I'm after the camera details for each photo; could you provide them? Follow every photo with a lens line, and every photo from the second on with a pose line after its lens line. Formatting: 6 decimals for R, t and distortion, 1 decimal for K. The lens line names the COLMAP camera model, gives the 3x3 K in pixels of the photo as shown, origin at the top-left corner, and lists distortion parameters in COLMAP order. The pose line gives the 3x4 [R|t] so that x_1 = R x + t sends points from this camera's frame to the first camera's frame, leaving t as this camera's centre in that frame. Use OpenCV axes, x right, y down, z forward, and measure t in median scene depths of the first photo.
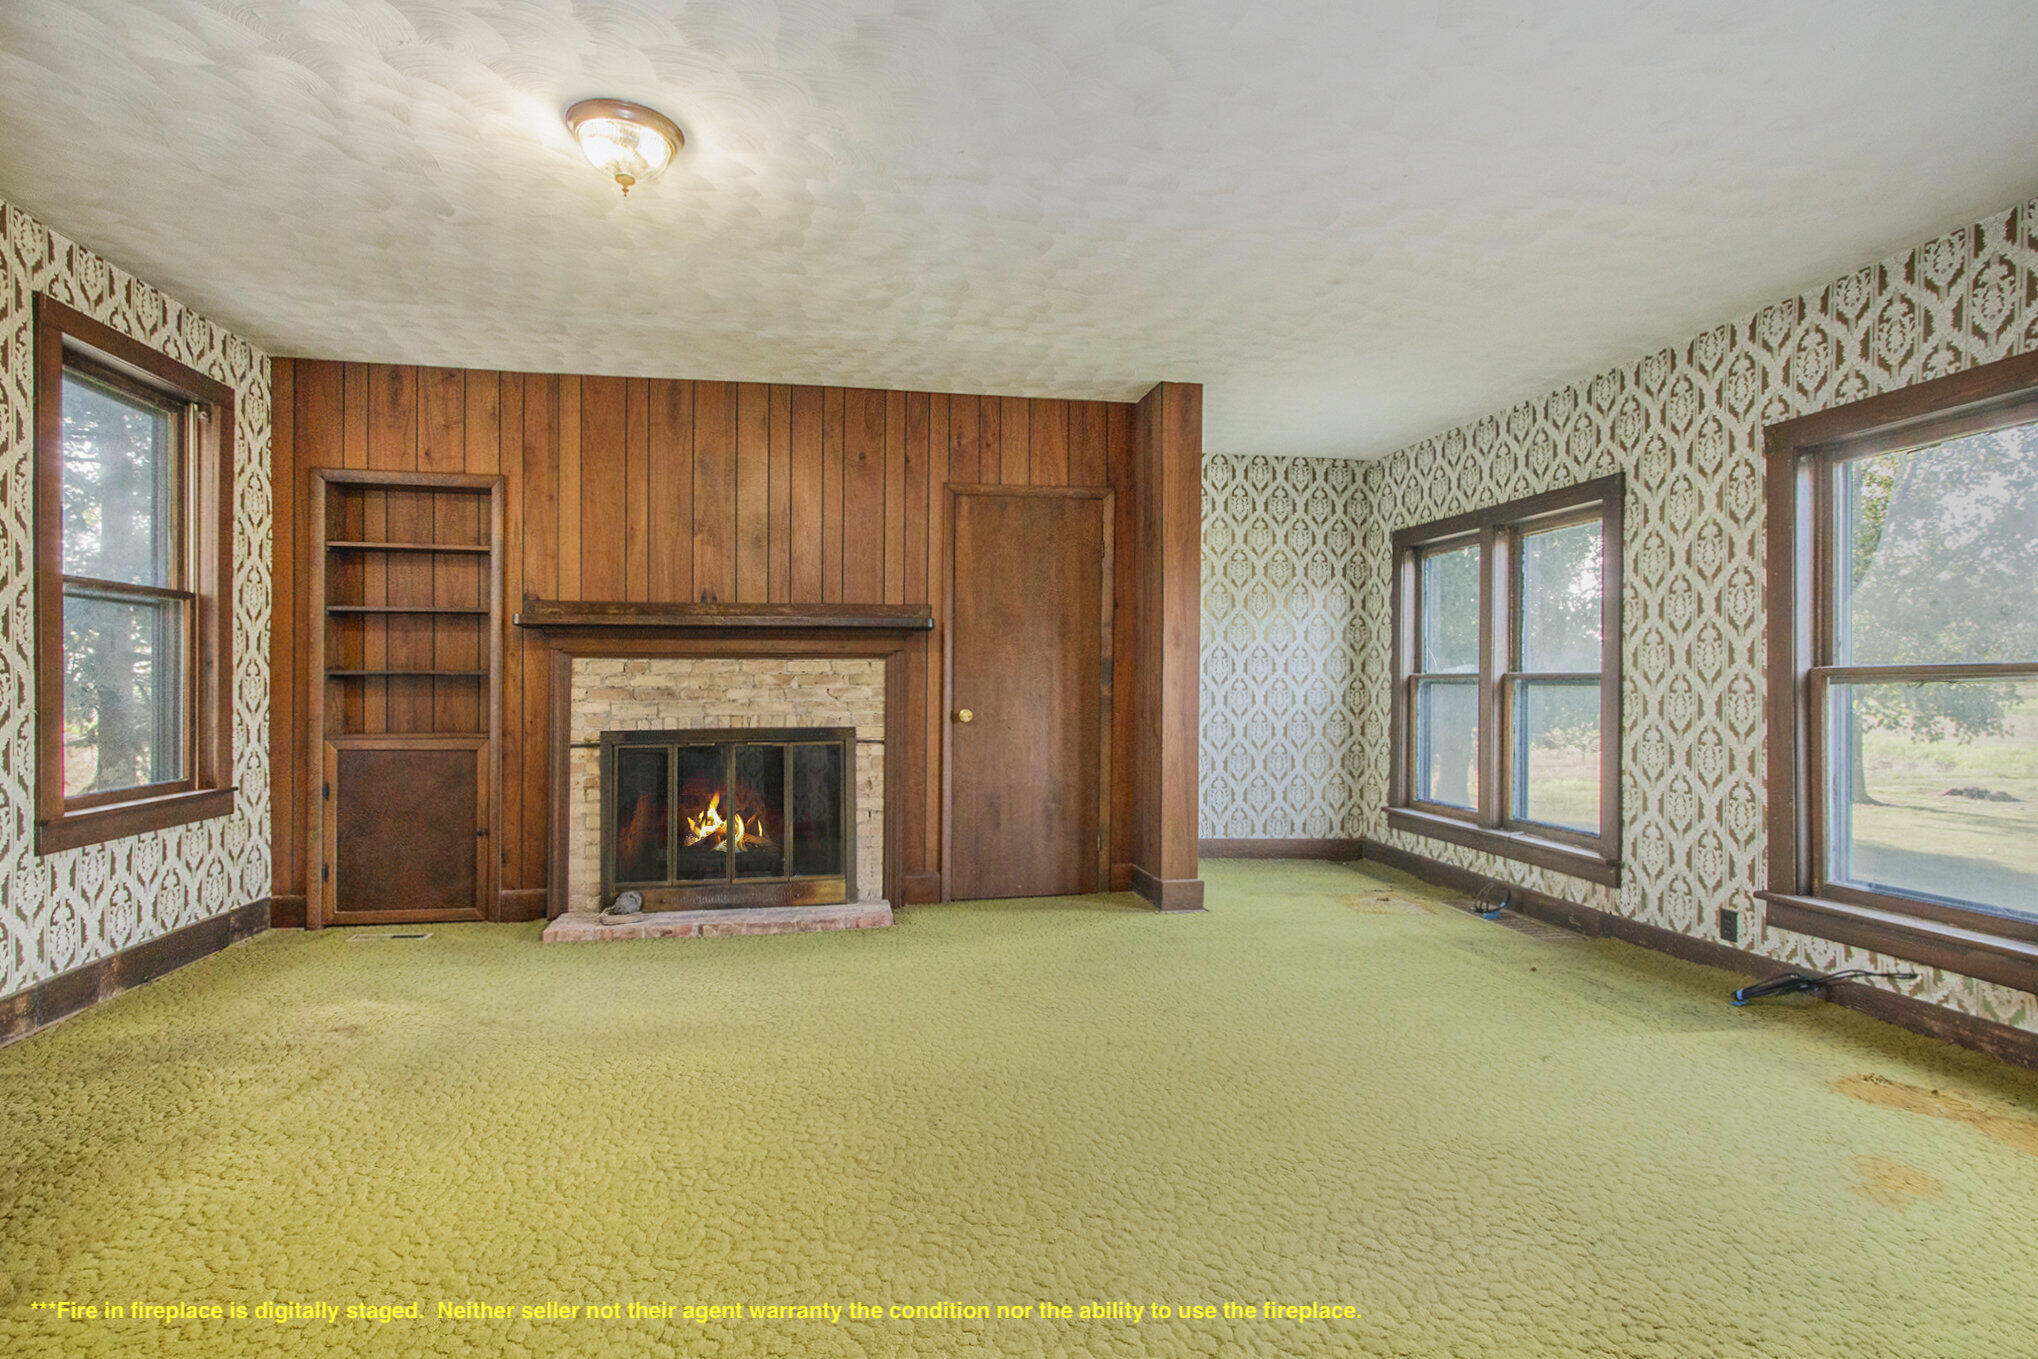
lens RADIAL K [[985.7, 0, 1011.8], [0, 985.7, 684.2], [0, 0, 1]] dist [0.006190, 0.004356]
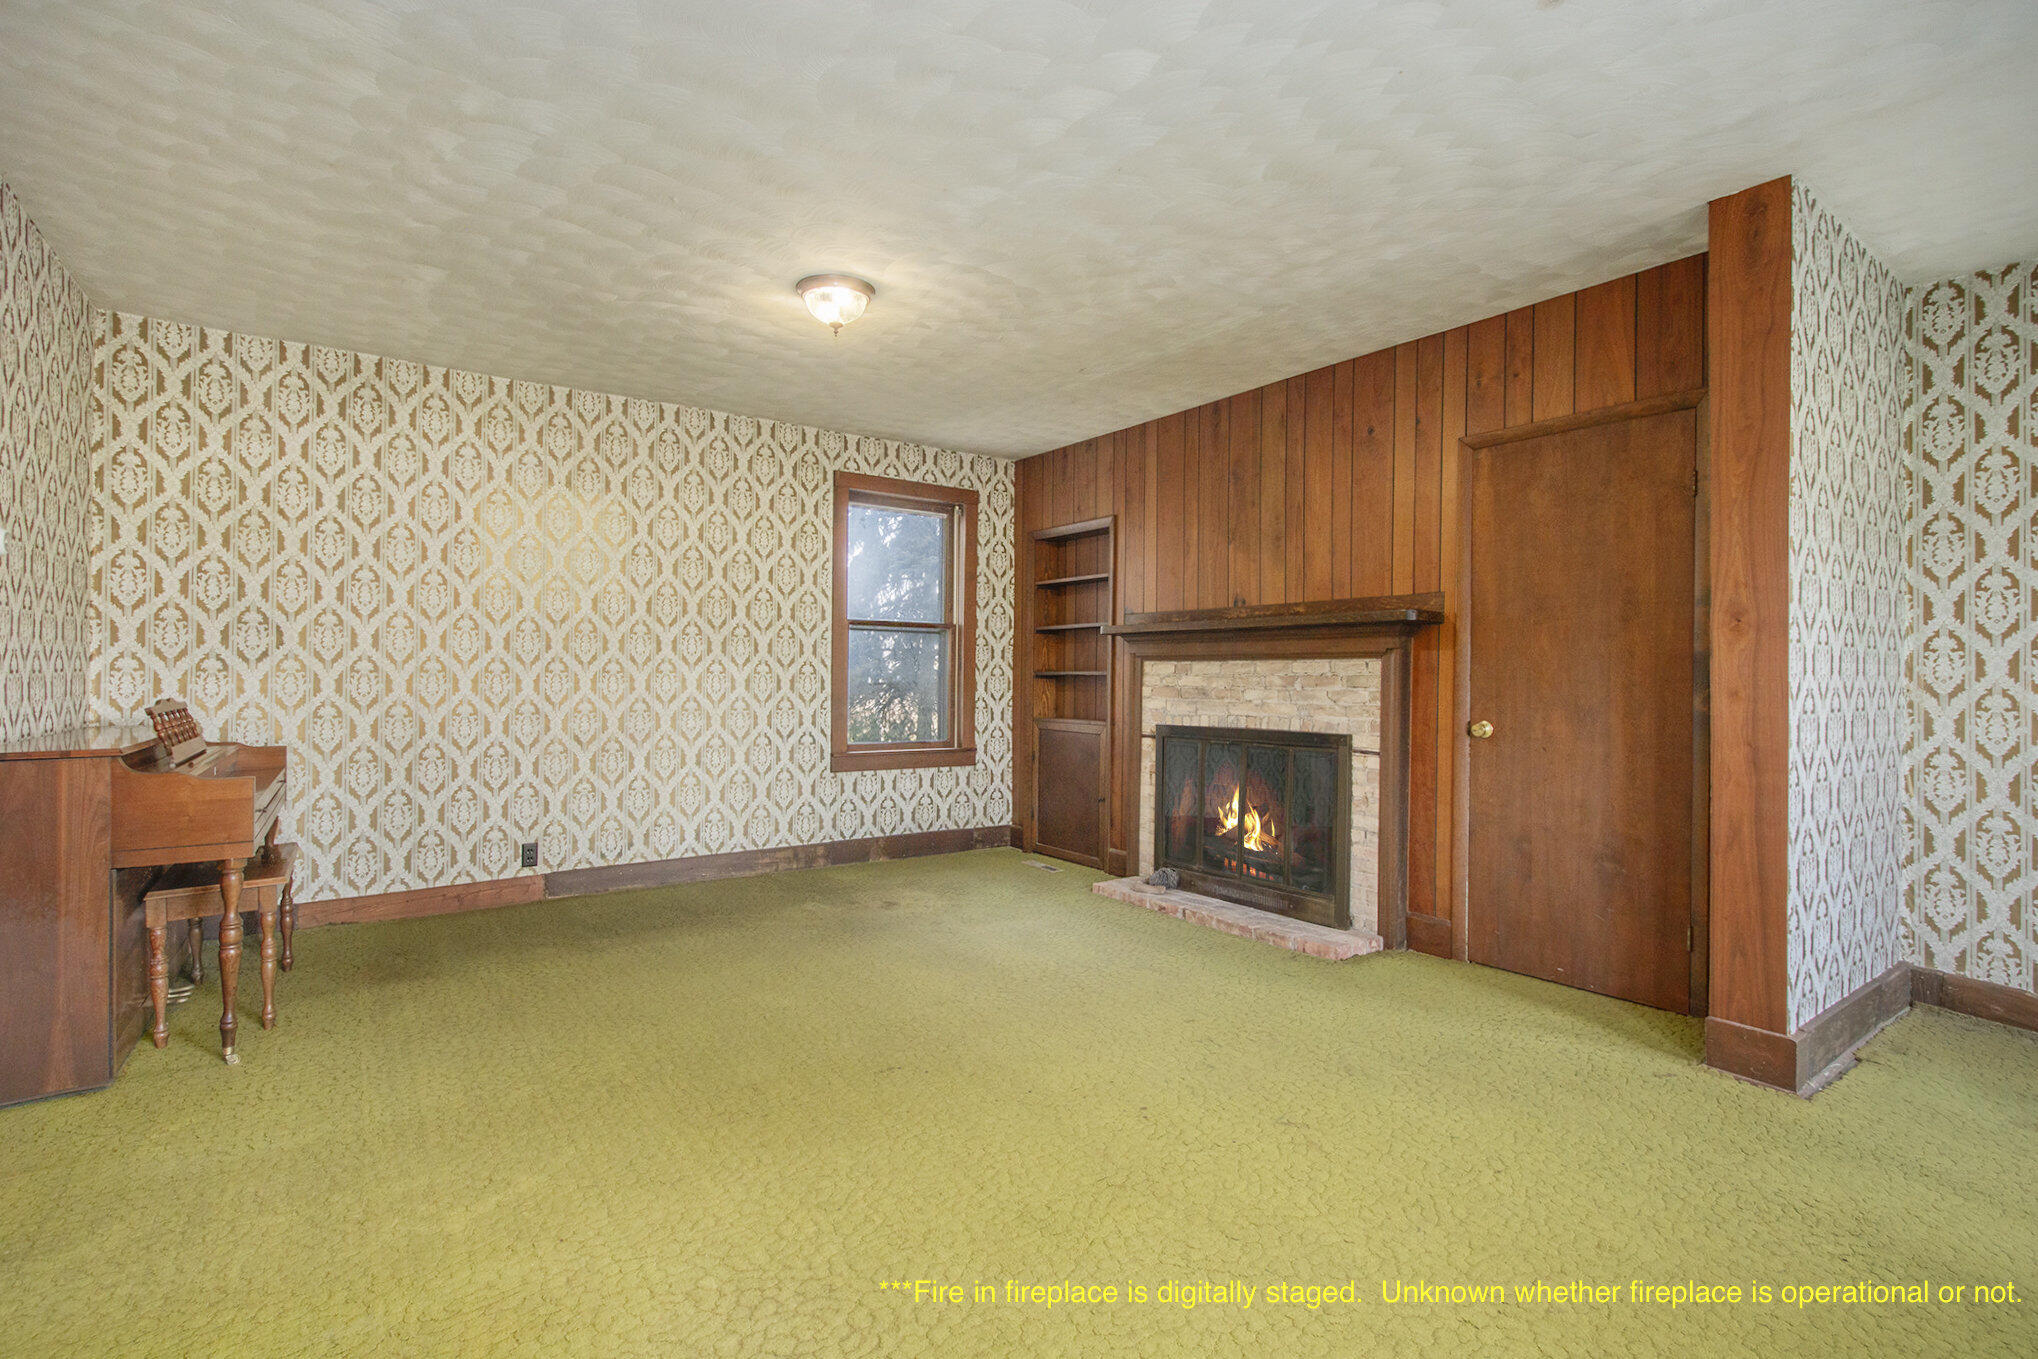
lens RADIAL K [[985.7, 0, 1005.9], [0, 985.7, 680.5], [0, 0, 1]] dist [0.006190, 0.004356]
pose [[0.408363, 0.007708, -0.912787, 0.539700], [-0.008852, 0.999951, 0.004484, -0.007428], [0.912777, 0.006249, 0.408411, 0.349769]]
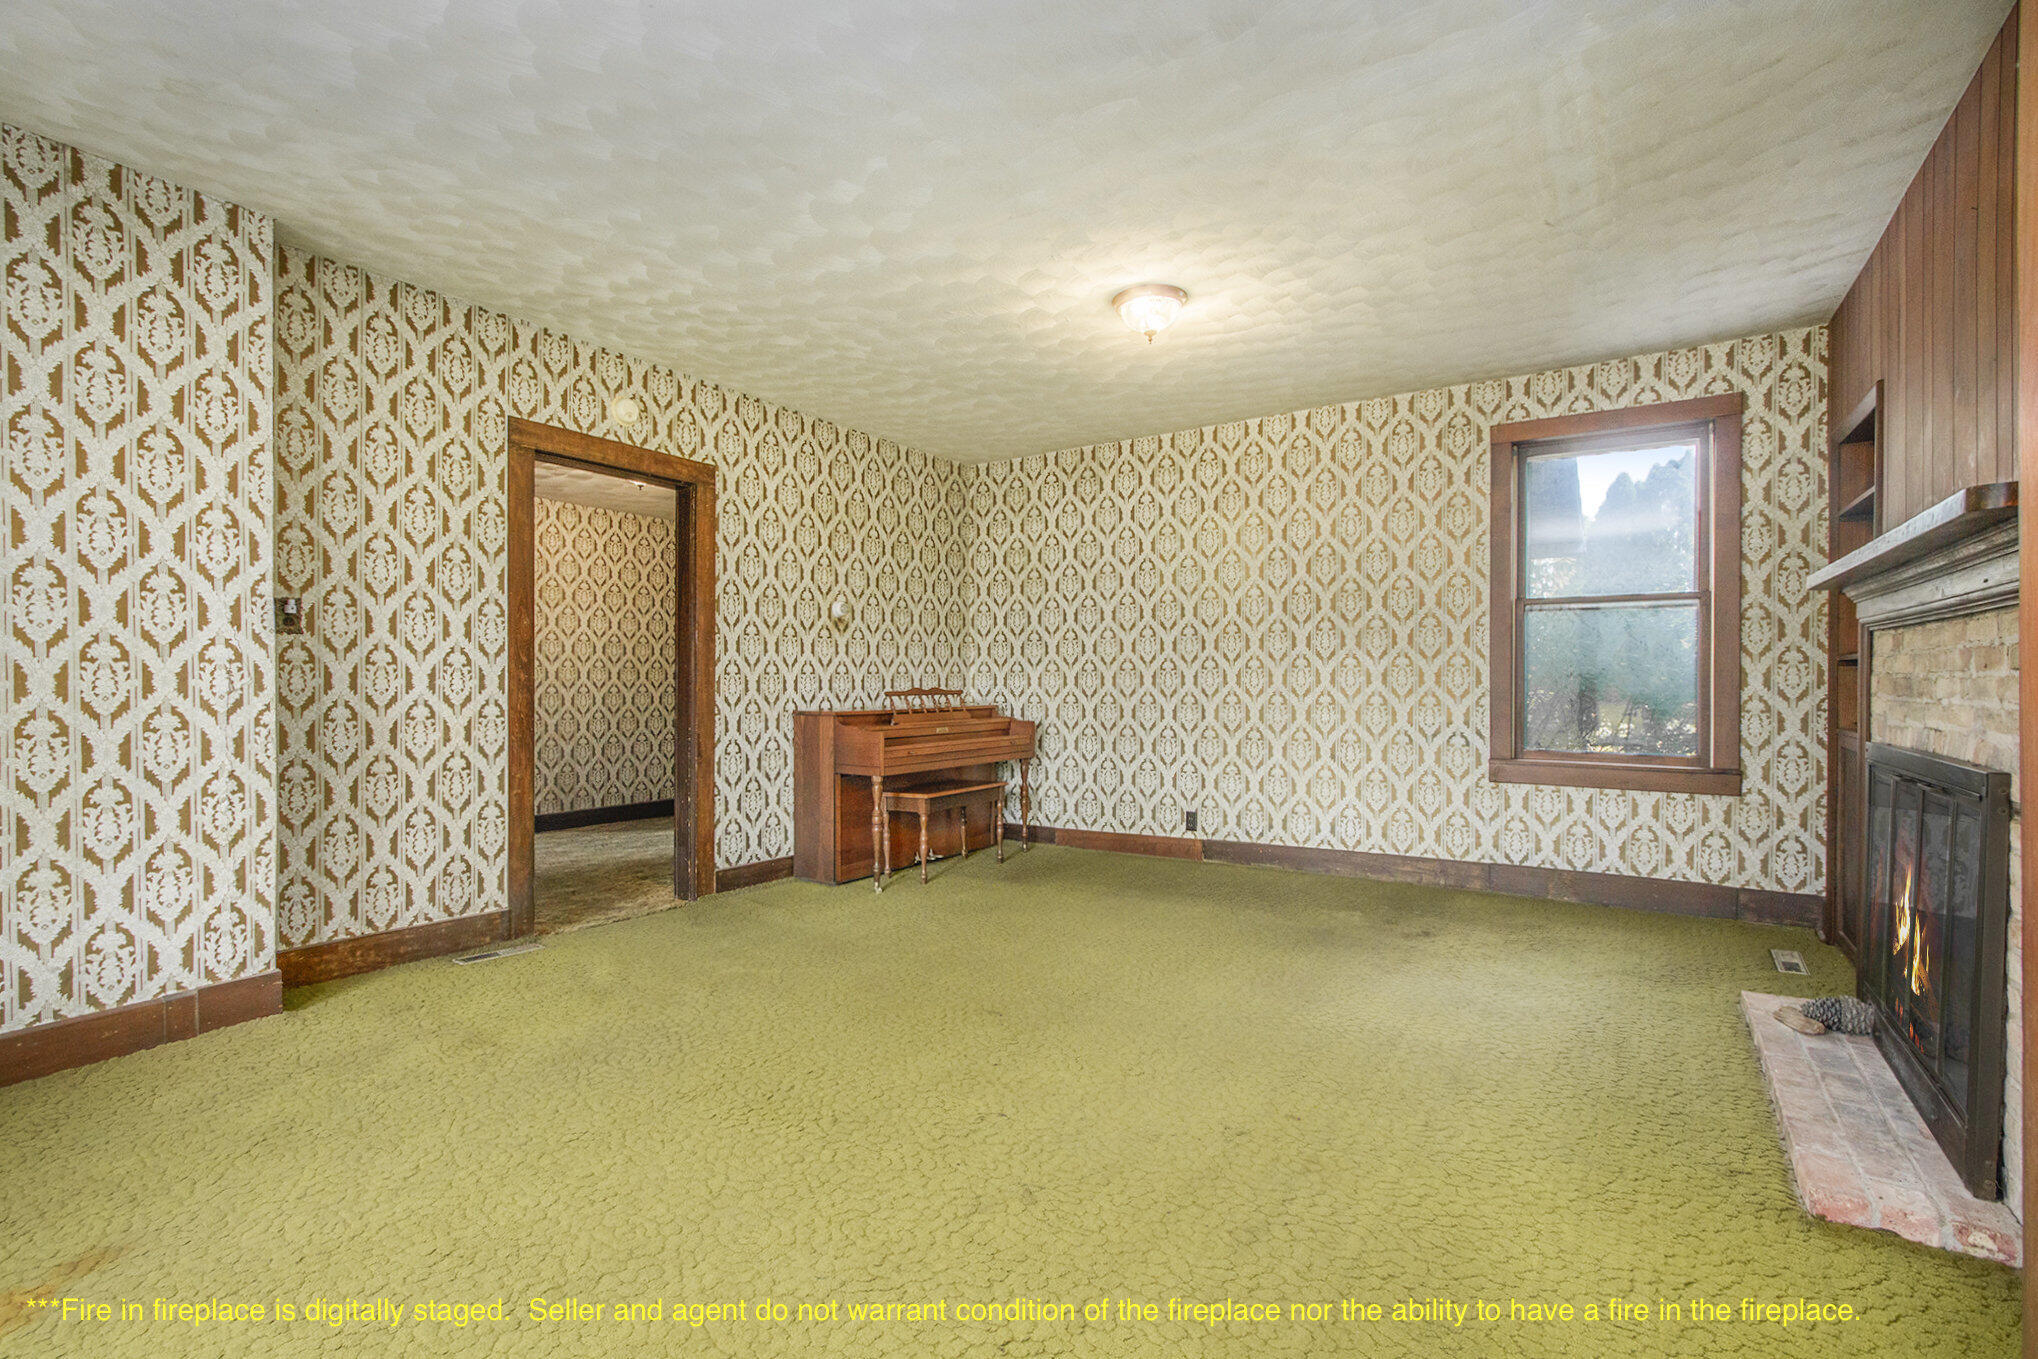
lens RADIAL K [[985.7, 0, 1010.1], [0, 985.7, 675.1], [0, 0, 1]] dist [0.006190, 0.004356]
pose [[-0.723599, -0.002422, -0.690216, 0.423531], [0.002084, 0.999982, -0.005694, 0.006183], [0.690217, -0.005558, -0.723581, 1.035145]]
